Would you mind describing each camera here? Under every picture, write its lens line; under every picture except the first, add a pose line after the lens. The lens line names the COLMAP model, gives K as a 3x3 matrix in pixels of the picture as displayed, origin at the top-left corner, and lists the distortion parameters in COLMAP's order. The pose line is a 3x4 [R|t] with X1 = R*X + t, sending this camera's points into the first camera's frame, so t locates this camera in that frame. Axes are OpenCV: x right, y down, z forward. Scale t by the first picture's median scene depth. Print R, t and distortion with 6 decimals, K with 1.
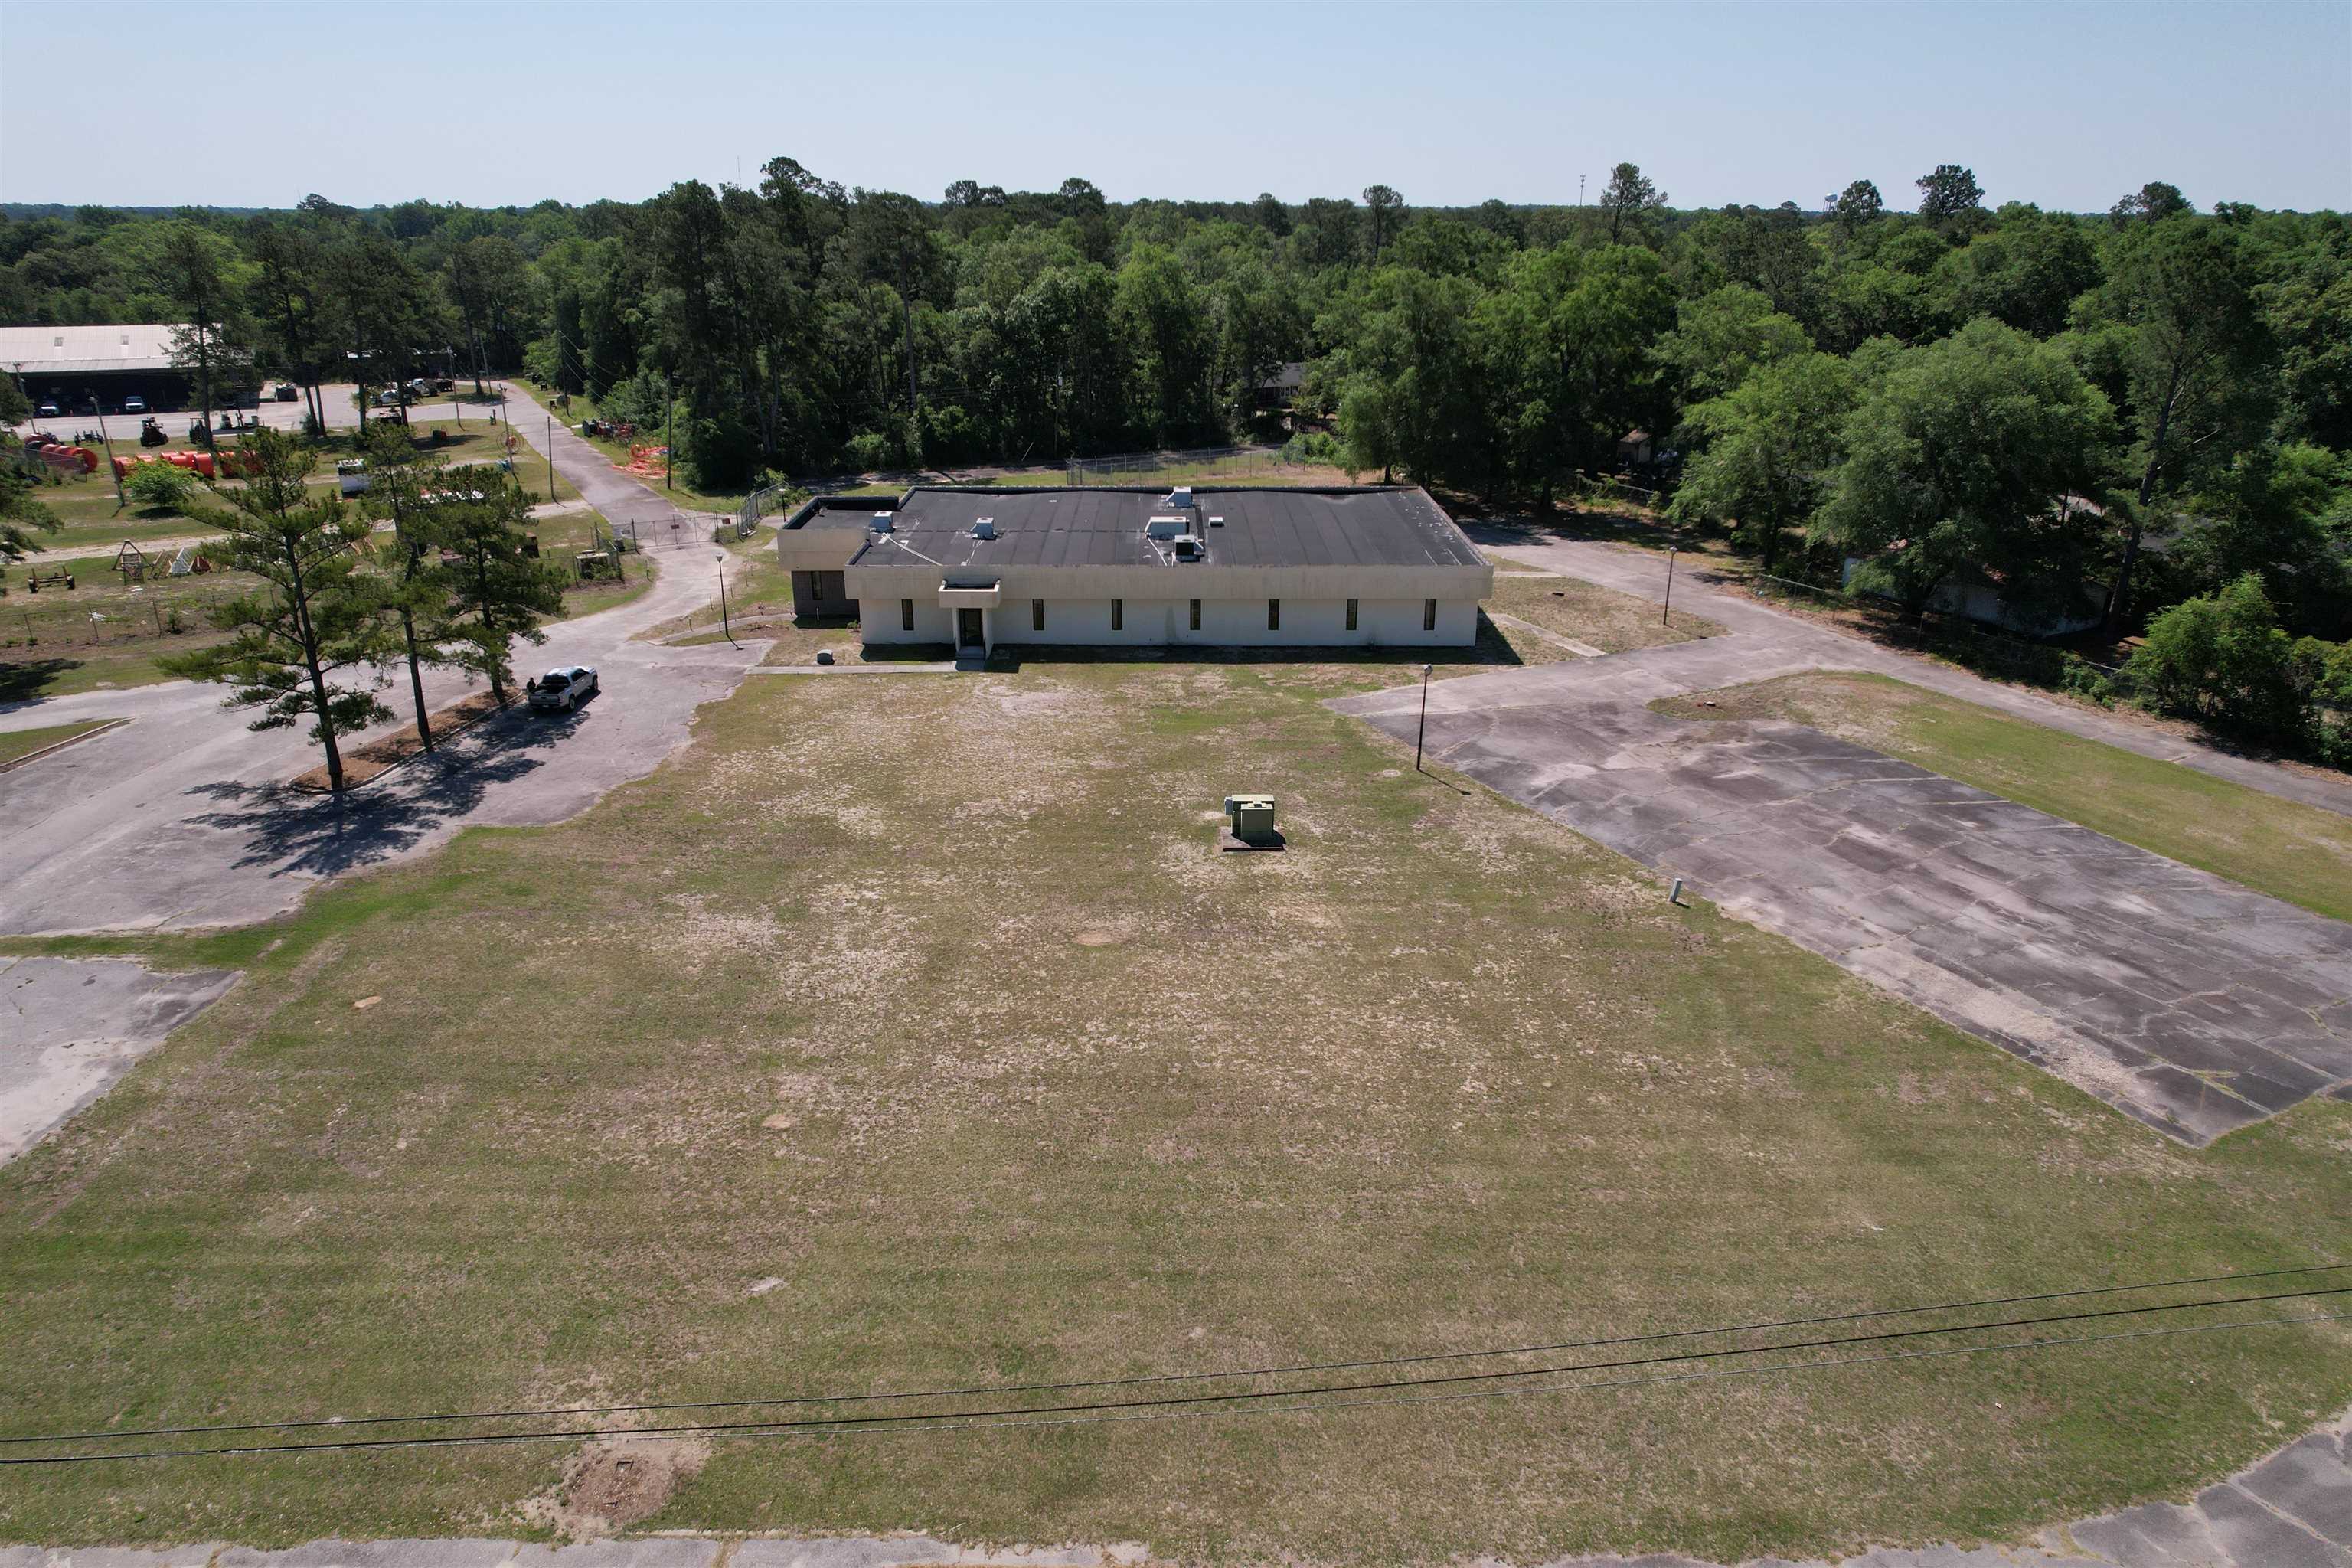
lens RADIAL K [[1514.1, 0, 1176.0], [0, 1514.1, 784.0], [0, 0, 1]] dist [-0.044798, 0.001824]
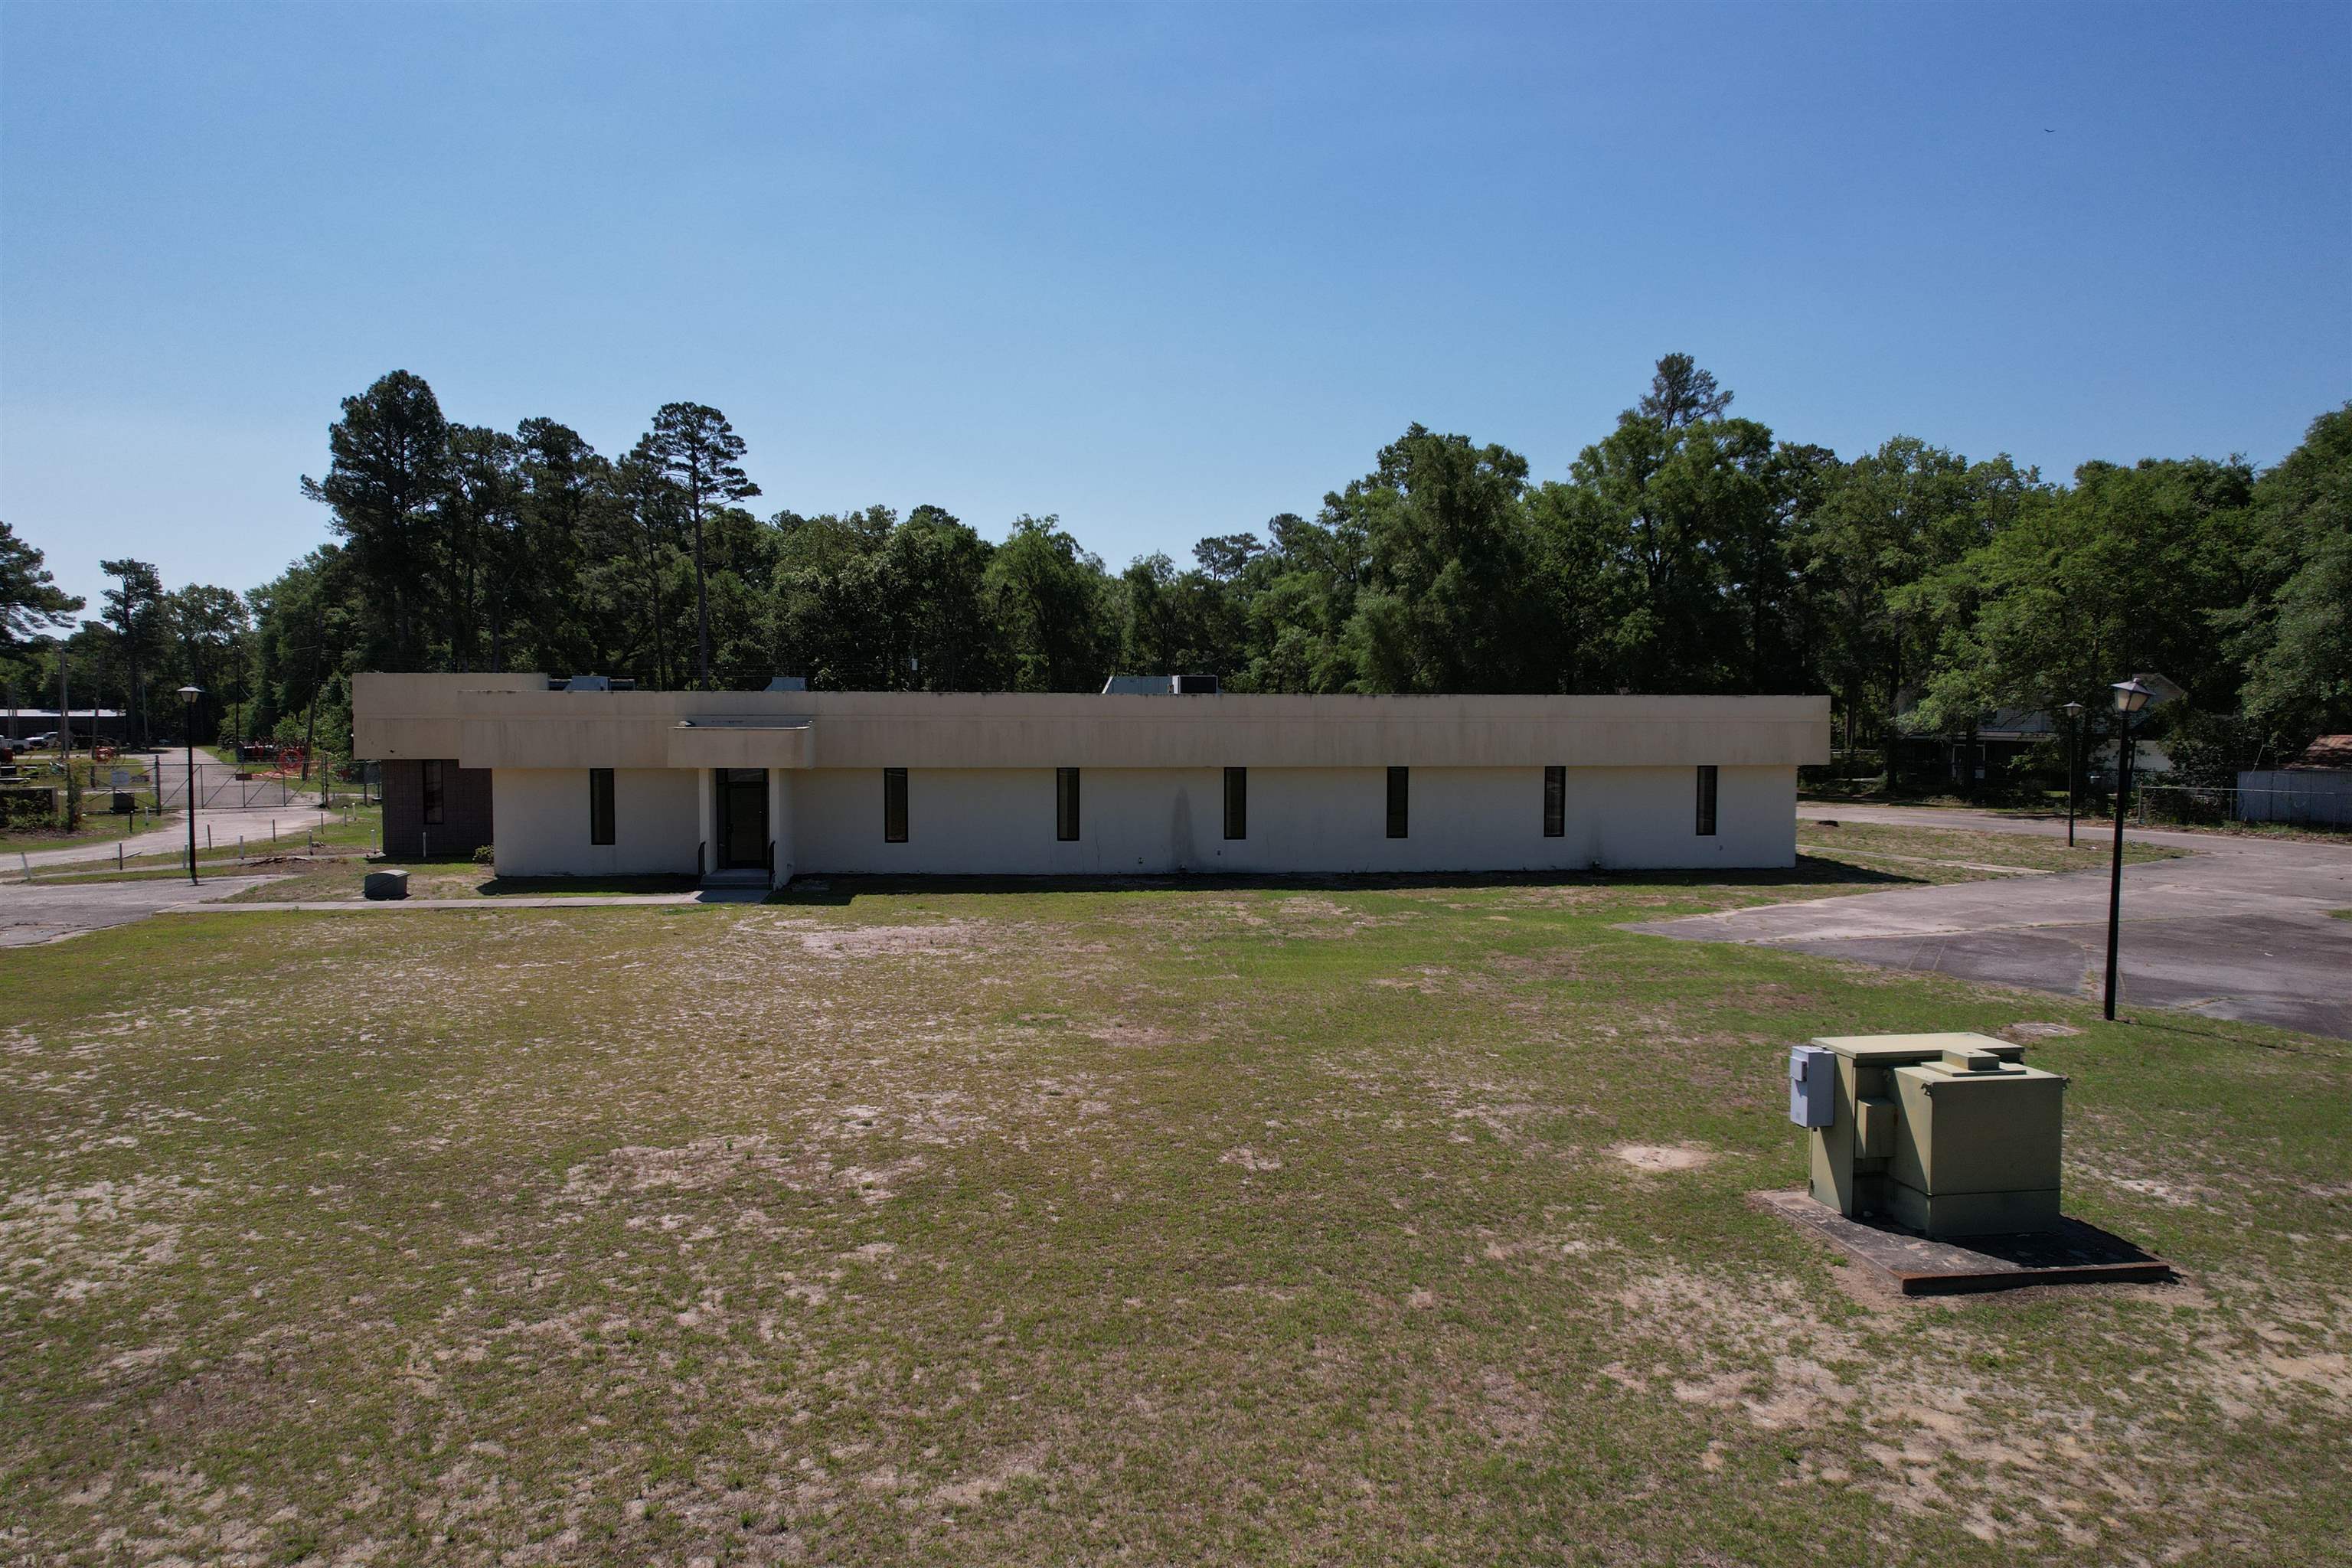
lens RADIAL K [[1514.1, 0, 1176.0], [0, 1514.1, 784.0], [0, 0, 1]] dist [-0.044798, 0.001824]
pose [[0.993700, -0.006418, 0.111893, -0.072549], [0.040703, 0.950858, -0.306939, 0.031573], [-0.104424, 0.309559, 0.945129, 0.697626]]
